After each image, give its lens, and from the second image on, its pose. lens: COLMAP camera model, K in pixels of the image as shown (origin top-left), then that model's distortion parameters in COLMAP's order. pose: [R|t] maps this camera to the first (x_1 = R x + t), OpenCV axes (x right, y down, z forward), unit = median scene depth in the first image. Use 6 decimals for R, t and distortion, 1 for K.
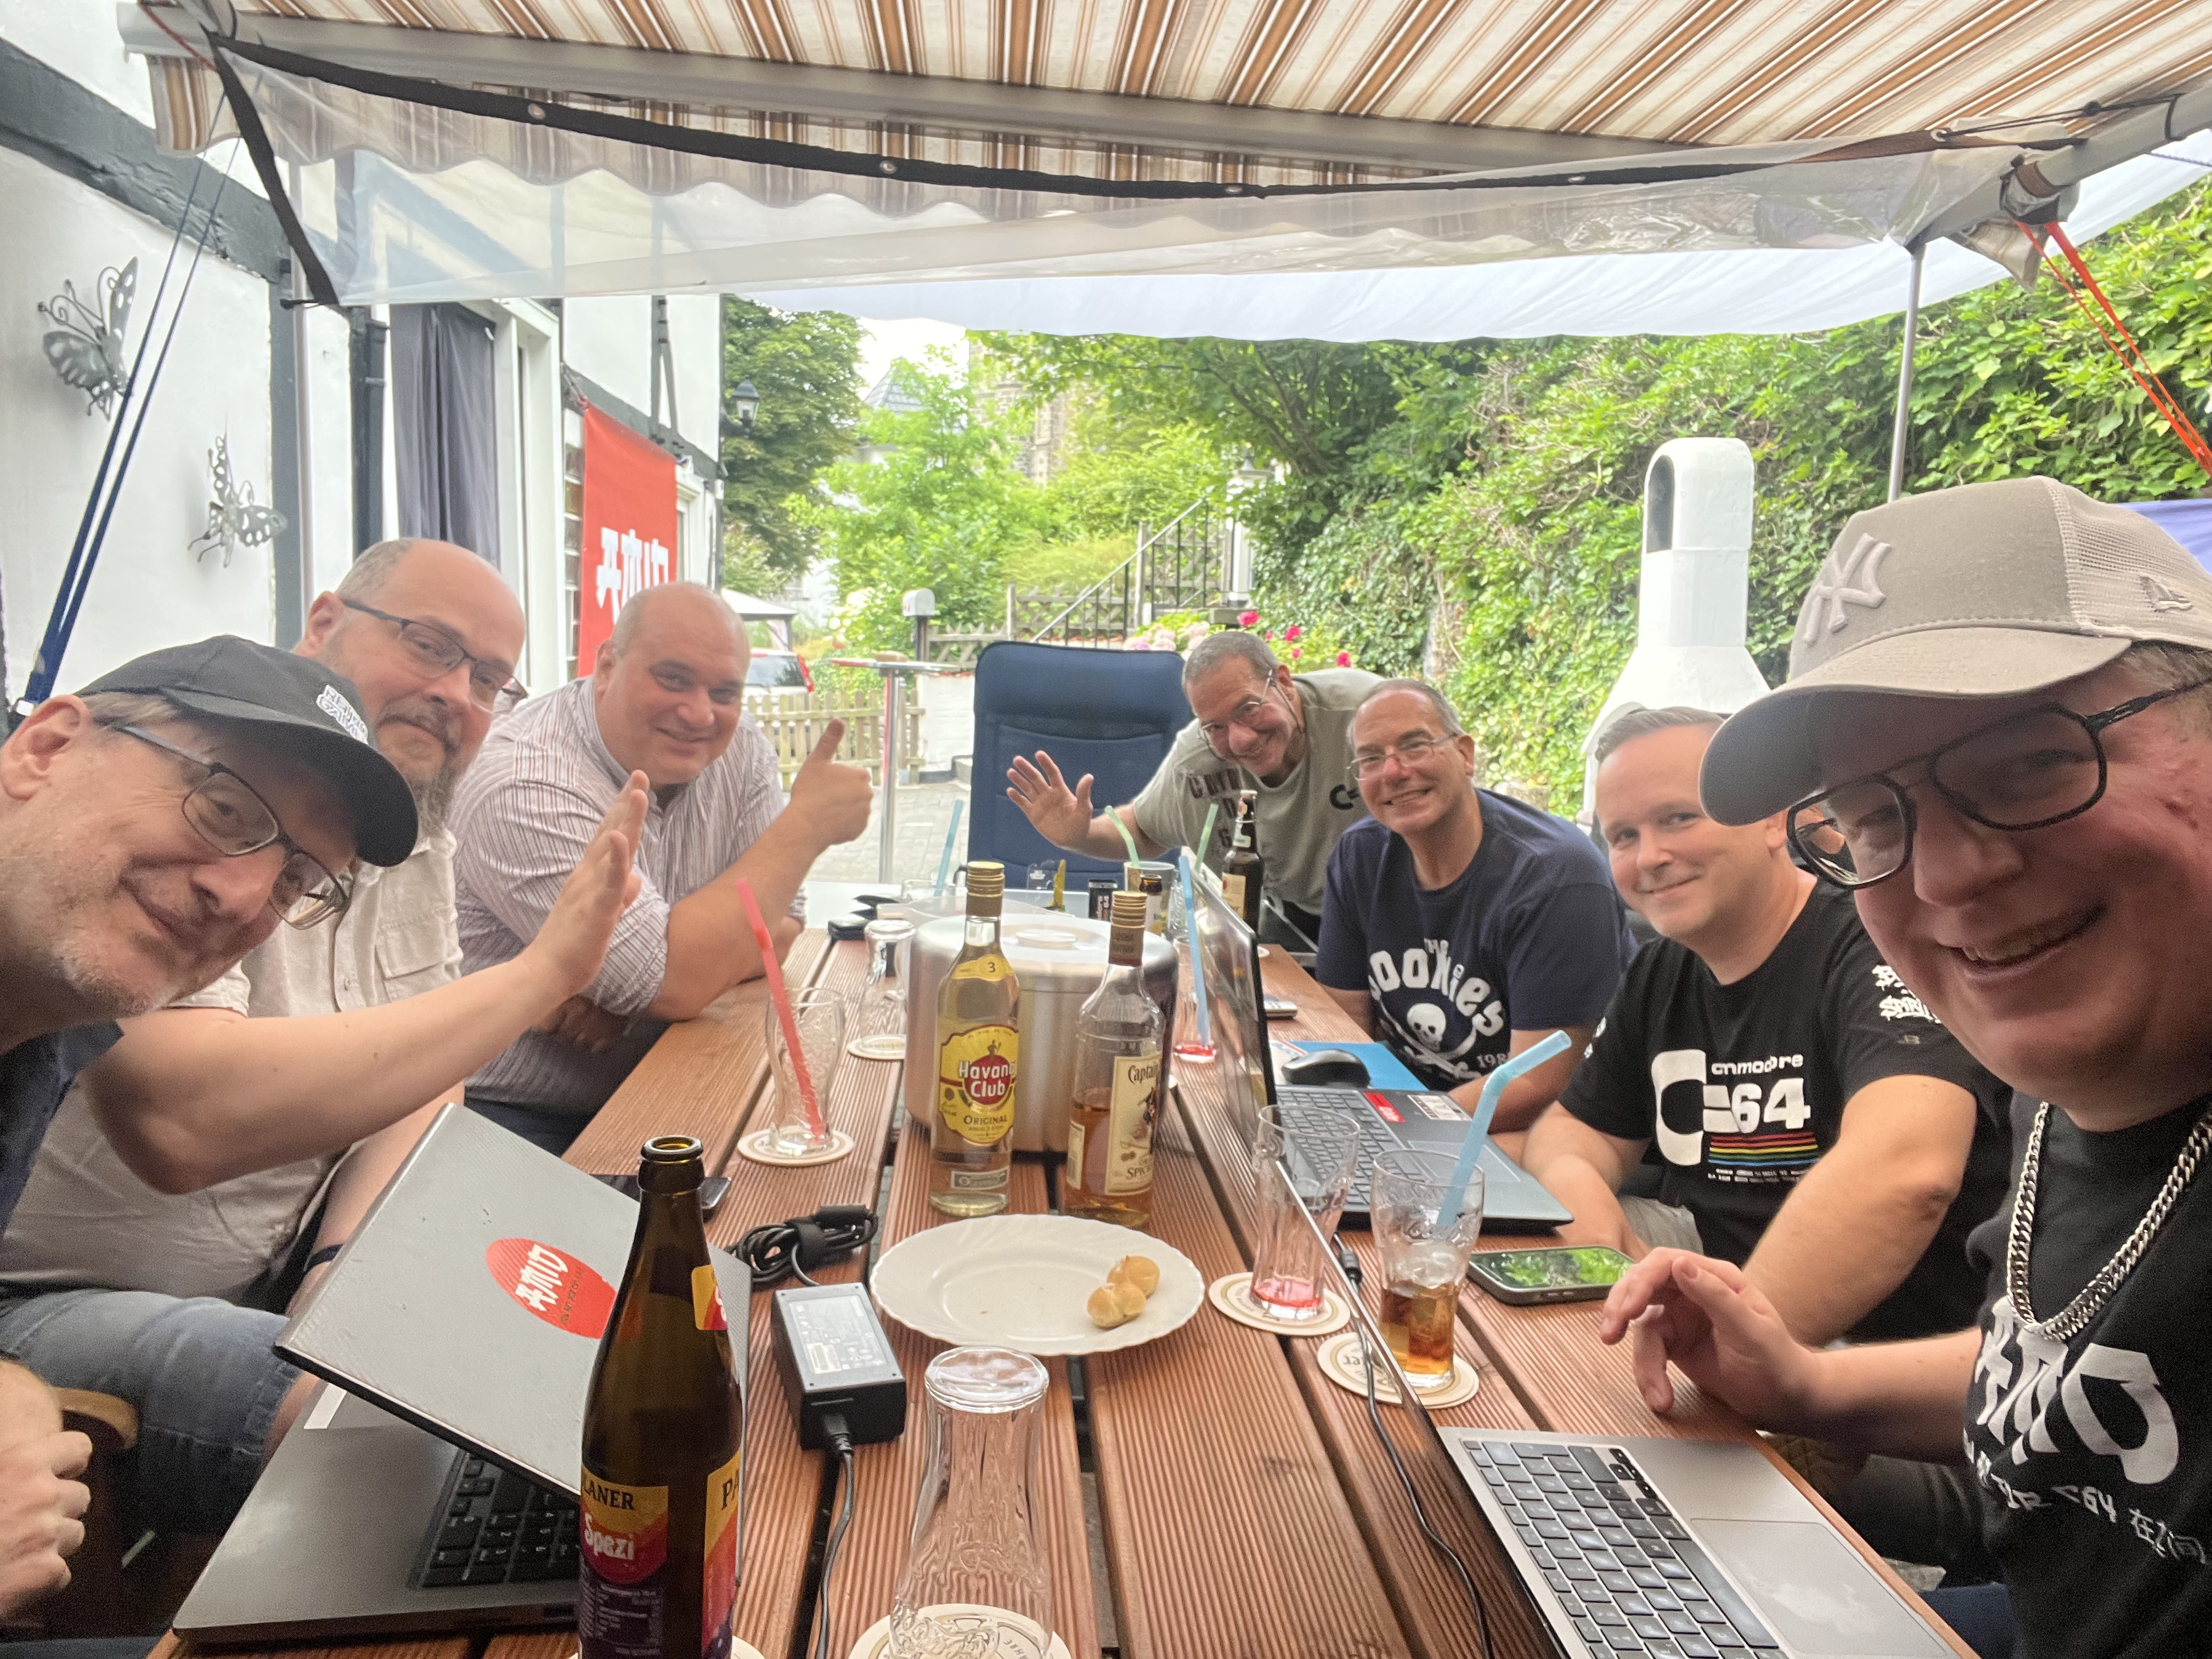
lens RADIAL K [[1524.0, 0, 1108.5], [0, 1524.0, 798.1], [0, 0, 1]] dist [0.045052, -0.058121]
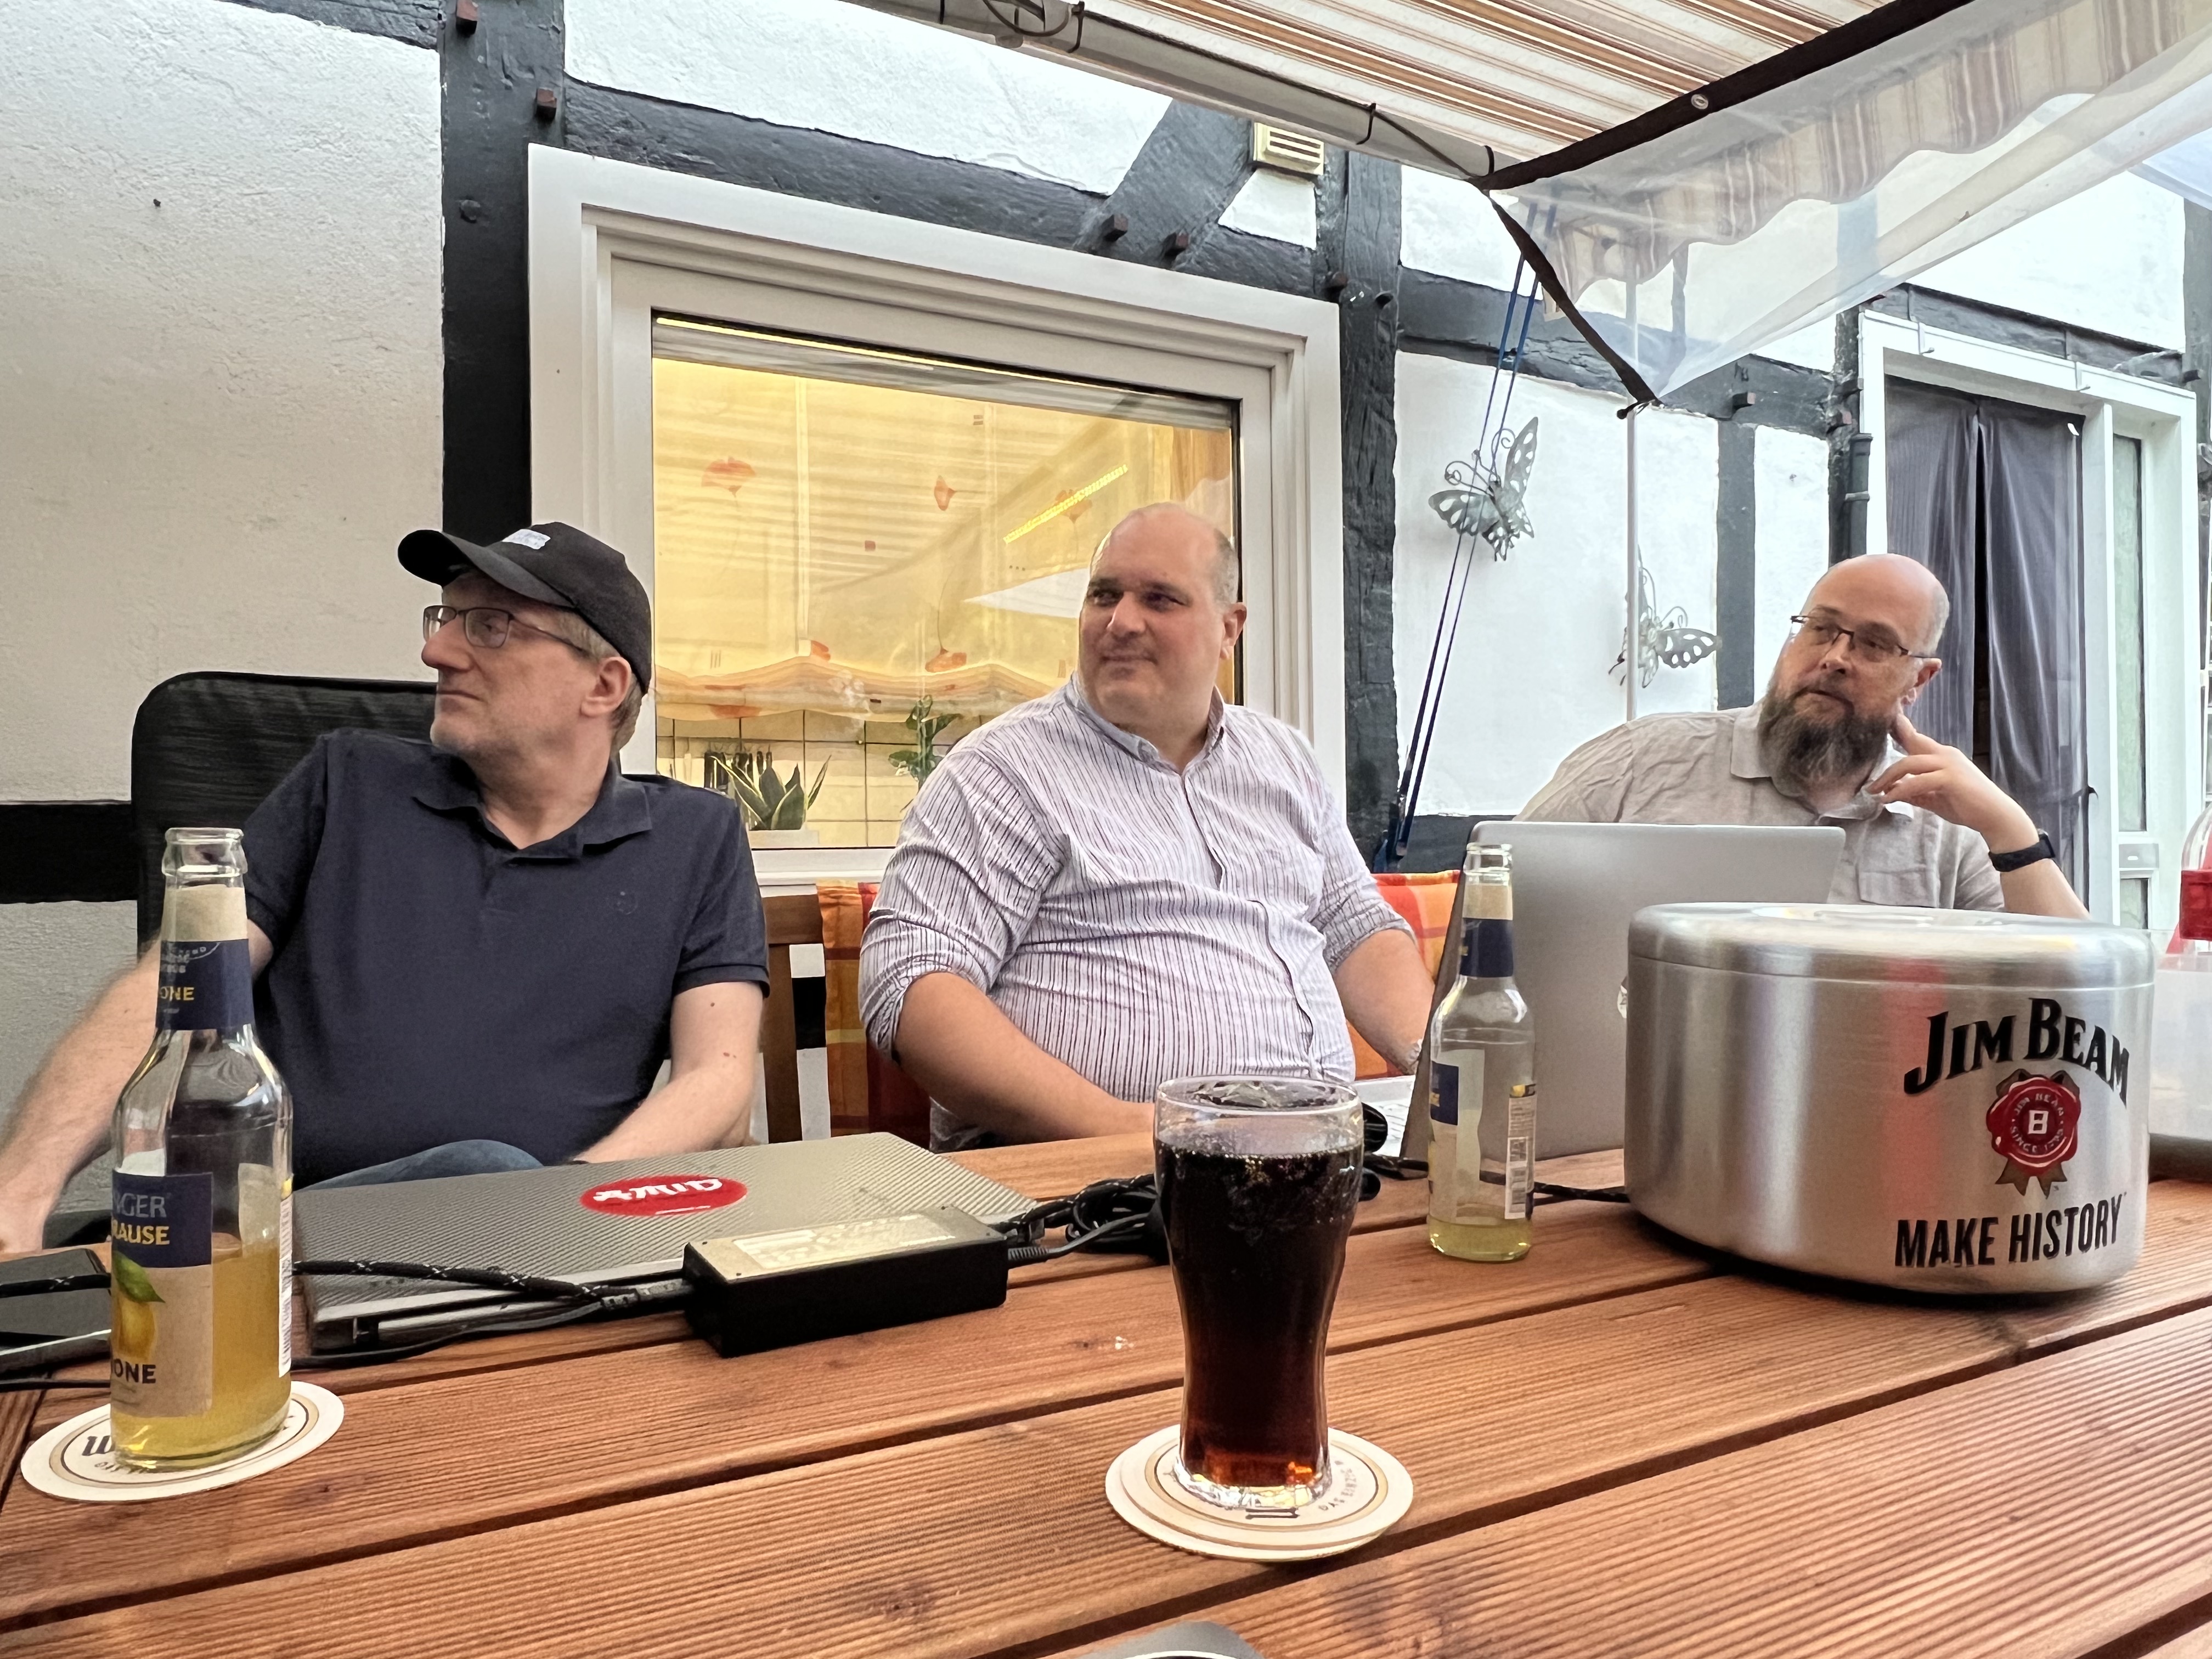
lens RADIAL K [[1440.6, 0, 1076.1], [0, 1440.6, 860.1], [0, 0, 1]] dist [0.003223, 0.002722]
pose [[0.398389, -0.029613, -0.916739, 0.058672], [-0.075090, 0.995071, -0.064776, 0.020642], [0.914138, 0.094644, 0.394201, 0.079779]]
